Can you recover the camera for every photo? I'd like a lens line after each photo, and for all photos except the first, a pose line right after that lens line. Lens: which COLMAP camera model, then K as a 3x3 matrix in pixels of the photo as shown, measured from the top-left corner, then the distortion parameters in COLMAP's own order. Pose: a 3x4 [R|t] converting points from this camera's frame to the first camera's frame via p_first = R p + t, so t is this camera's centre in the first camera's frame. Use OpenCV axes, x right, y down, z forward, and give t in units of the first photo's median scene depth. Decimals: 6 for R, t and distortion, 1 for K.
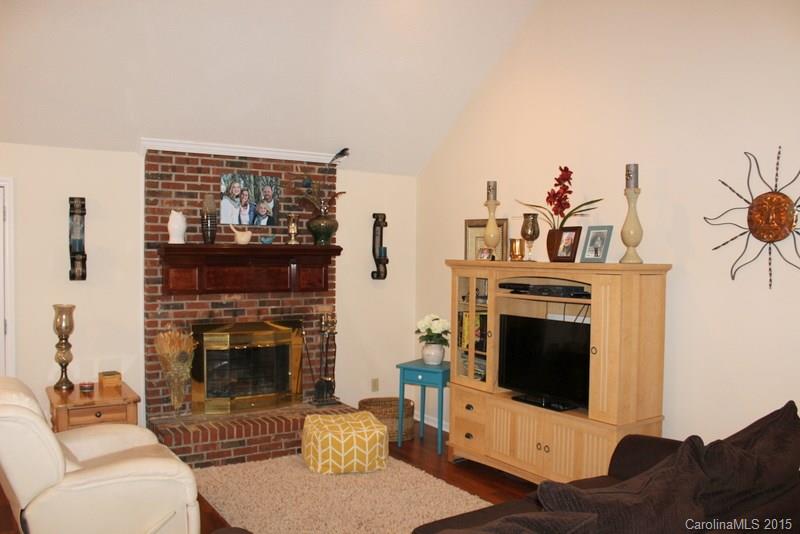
lens RADIAL K [[685.4, 0, 400.0], [0, 685.4, 267.0], [0, 0, 1]] dist [-0.152748, 0.129996]
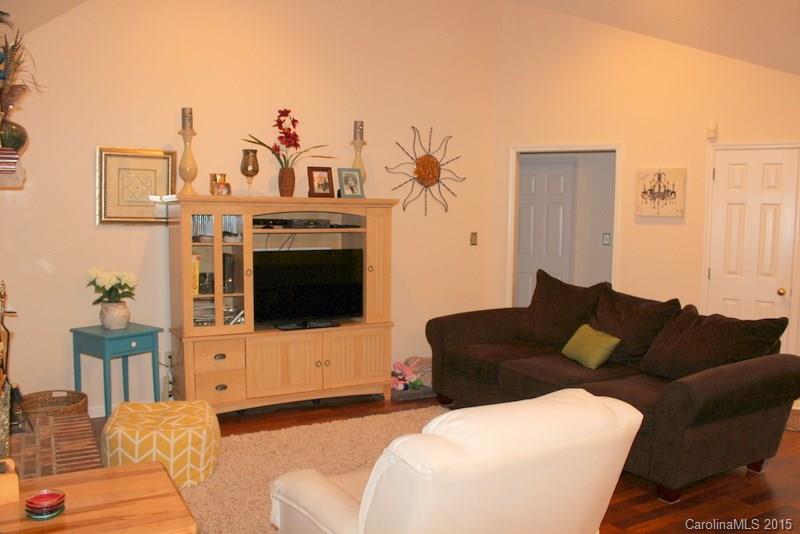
lens RADIAL K [[685.4, 0, 400.0], [0, 685.4, 267.0], [0, 0, 1]] dist [-0.152748, 0.129996]
pose [[0.043313, -0.082723, 0.995631, -0.870824], [0.011994, 0.996537, 0.082276, 0.015308], [-0.998990, 0.008378, 0.044156, 0.794207]]
